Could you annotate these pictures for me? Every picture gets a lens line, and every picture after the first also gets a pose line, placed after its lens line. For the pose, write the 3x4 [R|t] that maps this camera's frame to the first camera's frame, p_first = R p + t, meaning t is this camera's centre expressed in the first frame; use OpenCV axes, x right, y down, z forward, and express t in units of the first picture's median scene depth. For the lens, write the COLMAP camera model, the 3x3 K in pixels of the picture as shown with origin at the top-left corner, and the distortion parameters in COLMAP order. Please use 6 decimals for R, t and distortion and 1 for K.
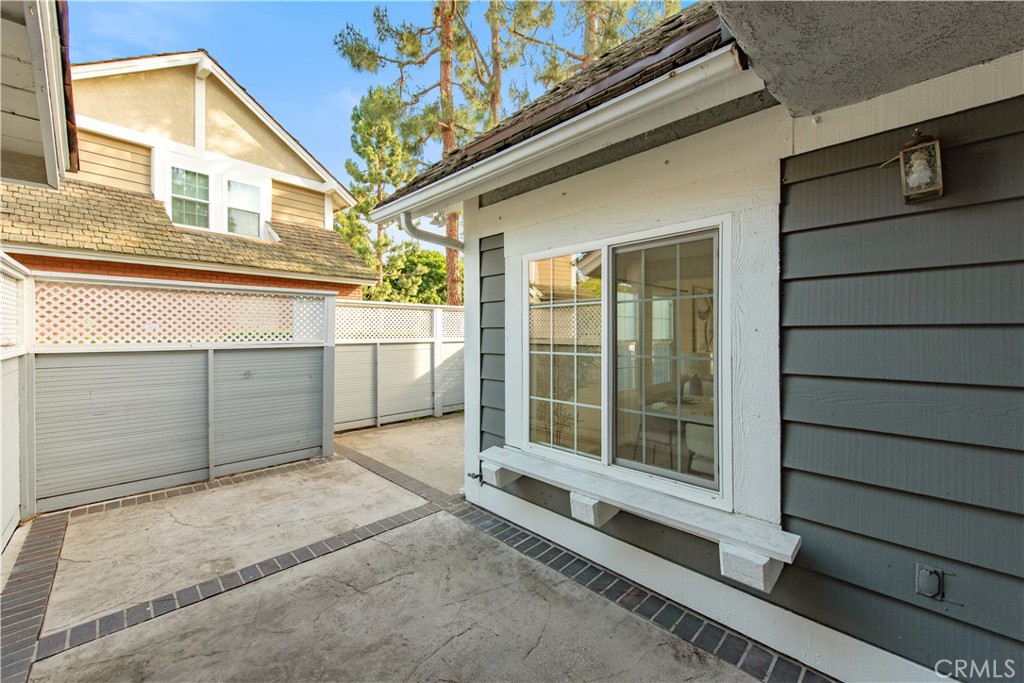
lens RADIAL K [[406.5, 0, 517.5], [0, 406.5, 339.2], [0, 0, 1]] dist [0.013450, -0.003956]
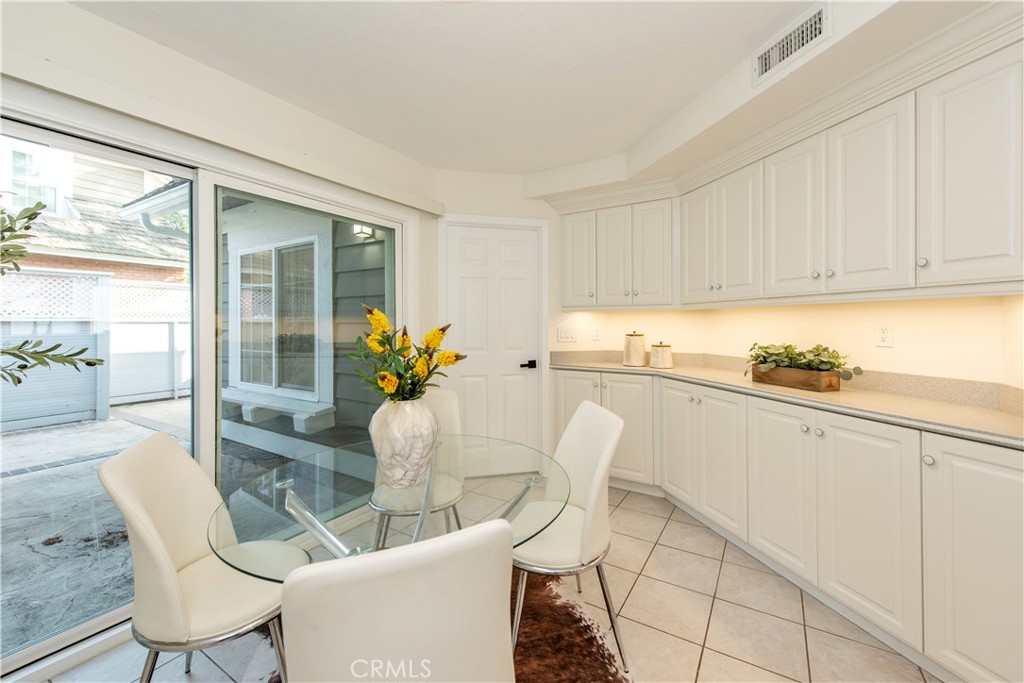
lens RADIAL K [[406.5, 0, 536.2], [0, 406.5, 327.3], [0, 0, 1]] dist [0.013450, -0.003956]
pose [[0.969067, 0.008053, 0.246668, 0.446407], [-0.003218, 0.999795, -0.019998, 0.057875], [-0.246778, 0.018586, 0.968894, -0.428834]]
